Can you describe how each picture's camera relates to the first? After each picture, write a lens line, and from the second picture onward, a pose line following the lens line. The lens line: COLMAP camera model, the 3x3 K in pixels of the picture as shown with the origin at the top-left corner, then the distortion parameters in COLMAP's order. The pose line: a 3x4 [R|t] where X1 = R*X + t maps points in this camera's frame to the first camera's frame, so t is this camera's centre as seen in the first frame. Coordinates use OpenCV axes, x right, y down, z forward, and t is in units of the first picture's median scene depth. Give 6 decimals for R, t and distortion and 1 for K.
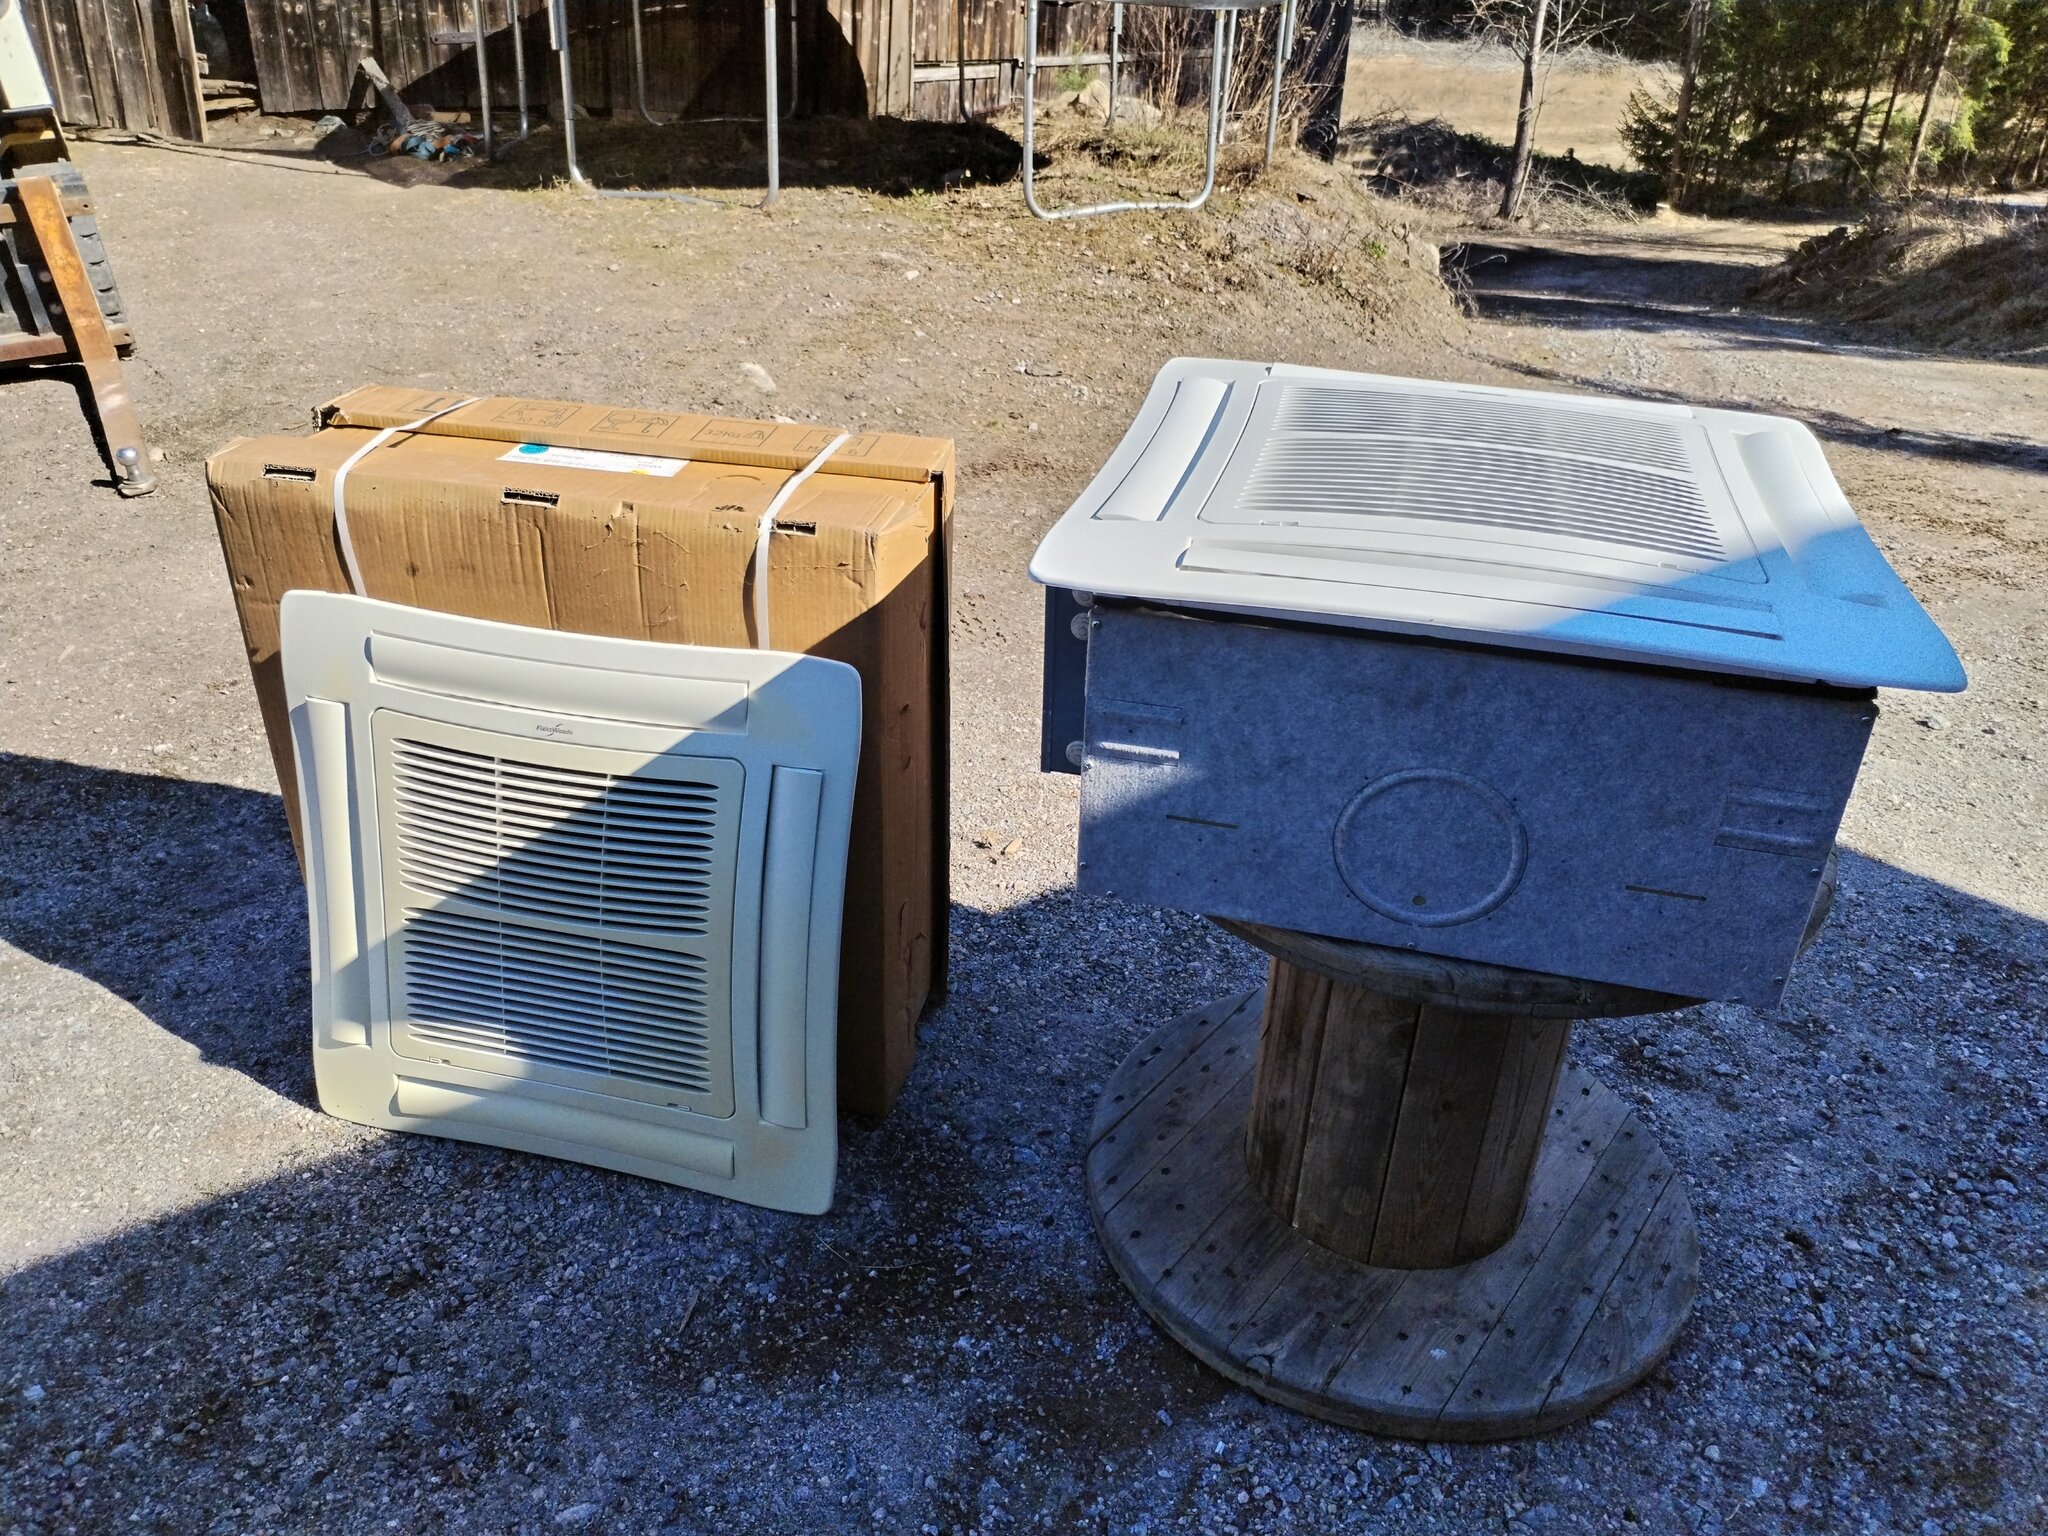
lens RADIAL K [[1530.3, 0, 1012.0], [0, 1530.3, 768.8], [0, 0, 1]] dist [-0.001008, 0.009021]
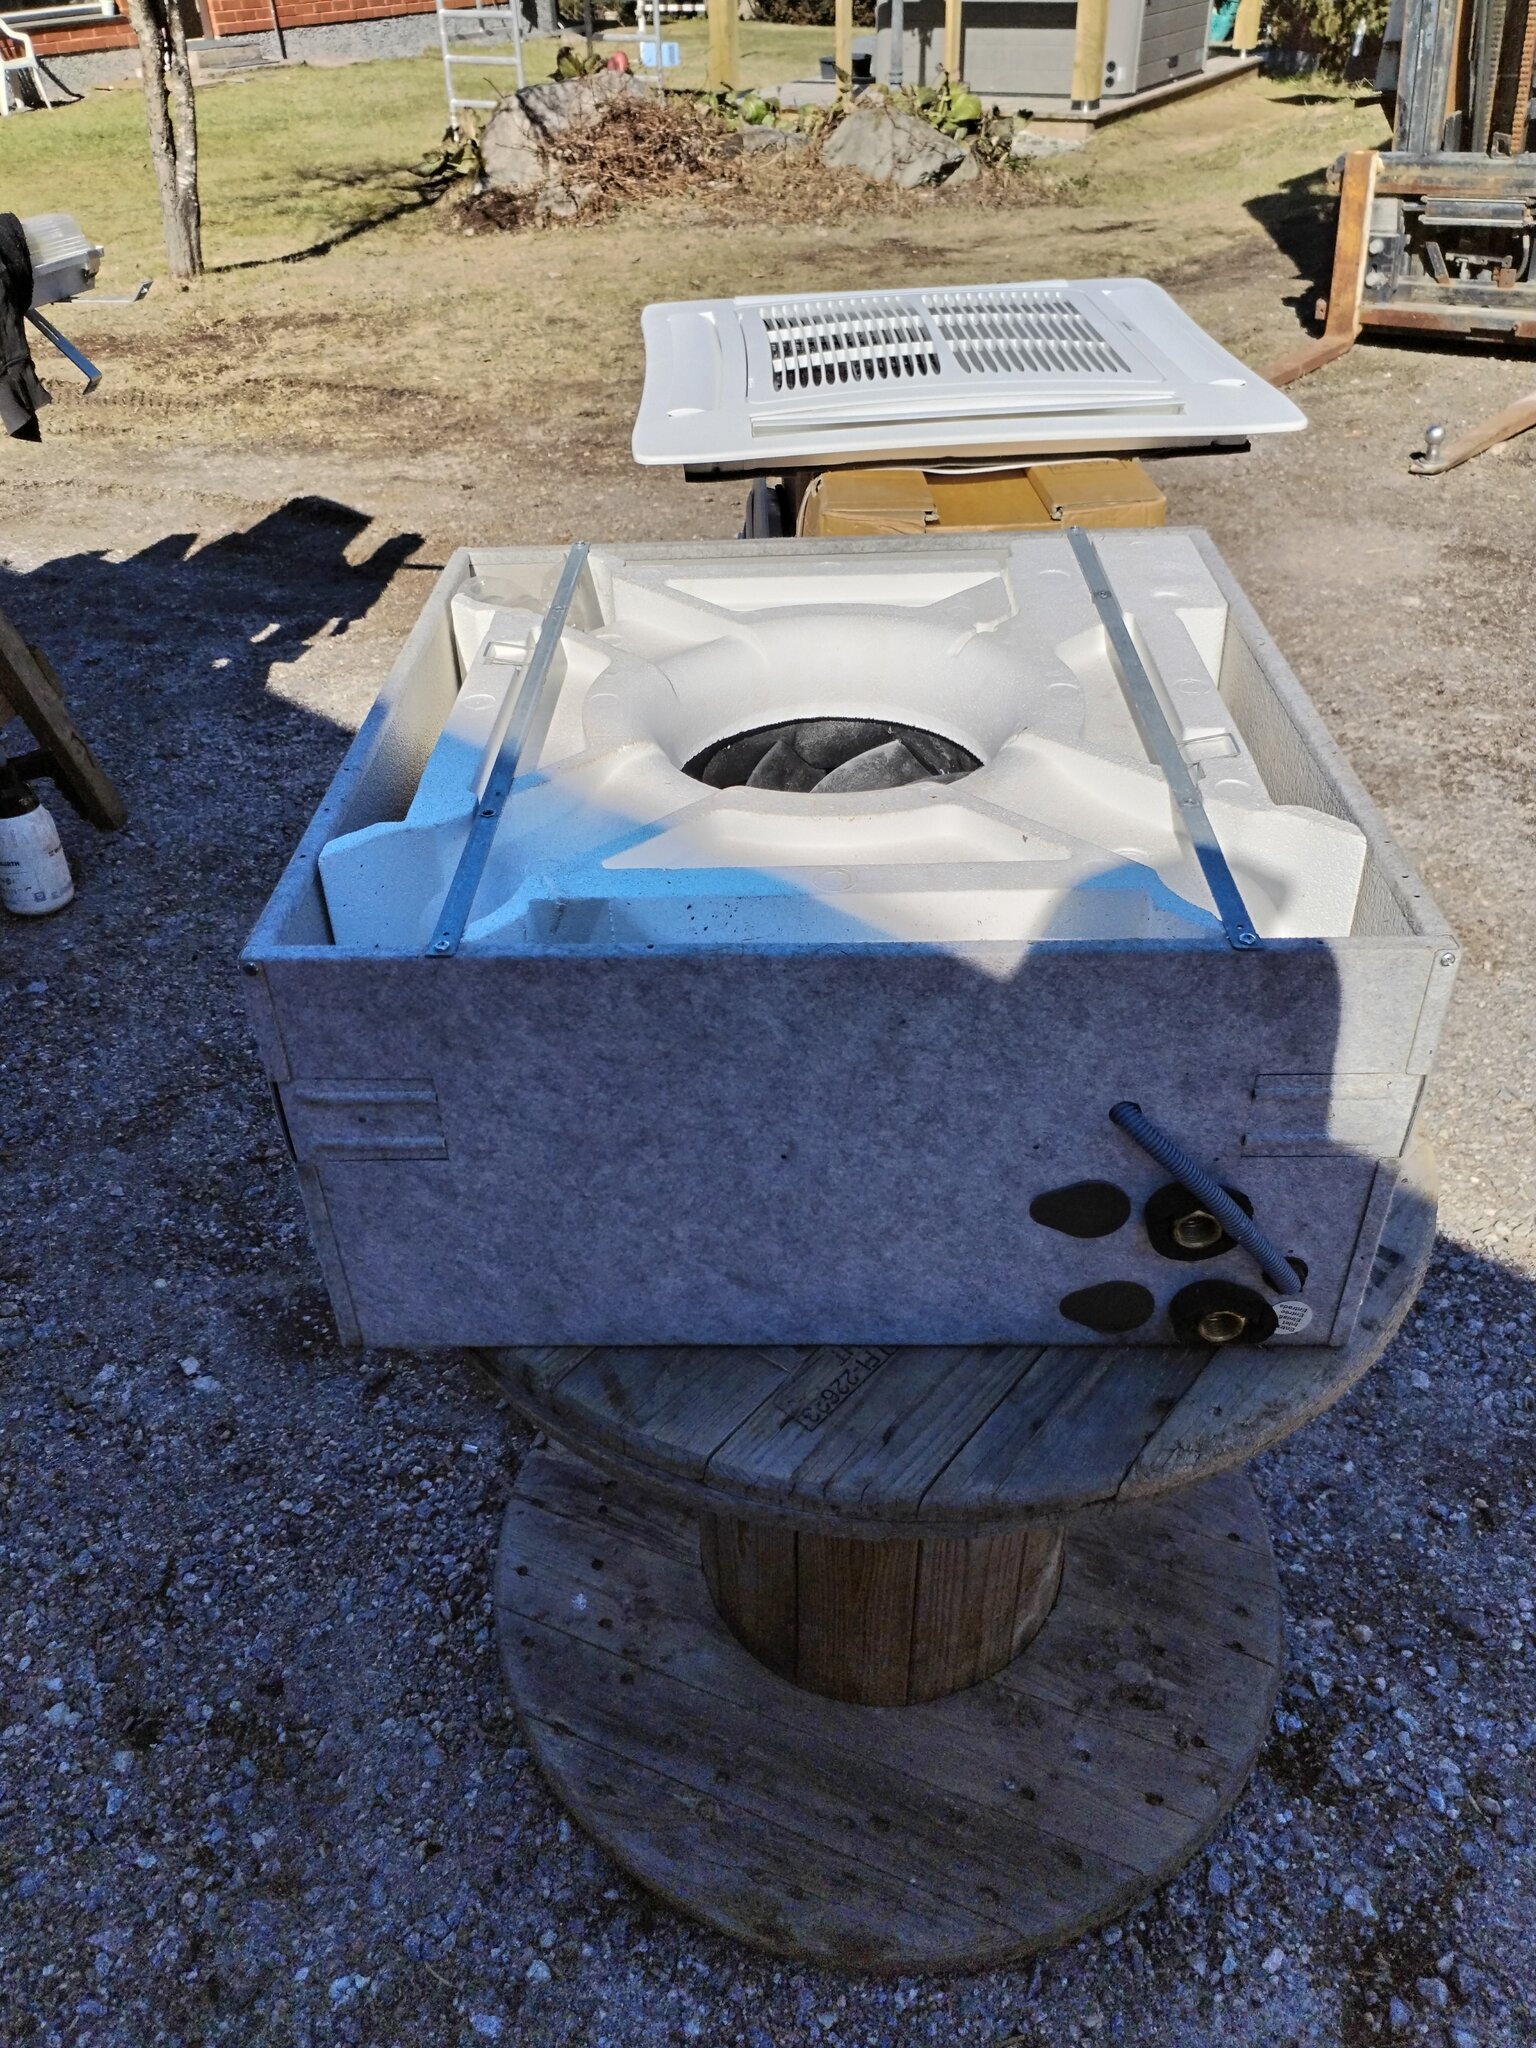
lens RADIAL K [[1535.2, 0, 768.0], [0, 1535.2, 1024.0], [0, 0, 1]] dist [0.001668, 0.004297]
pose [[0.234105, 0.556050, -0.797498, 0.262467], [-0.431840, 0.794404, 0.427127, -0.091991], [0.871039, 0.244399, 0.426098, 0.211733]]
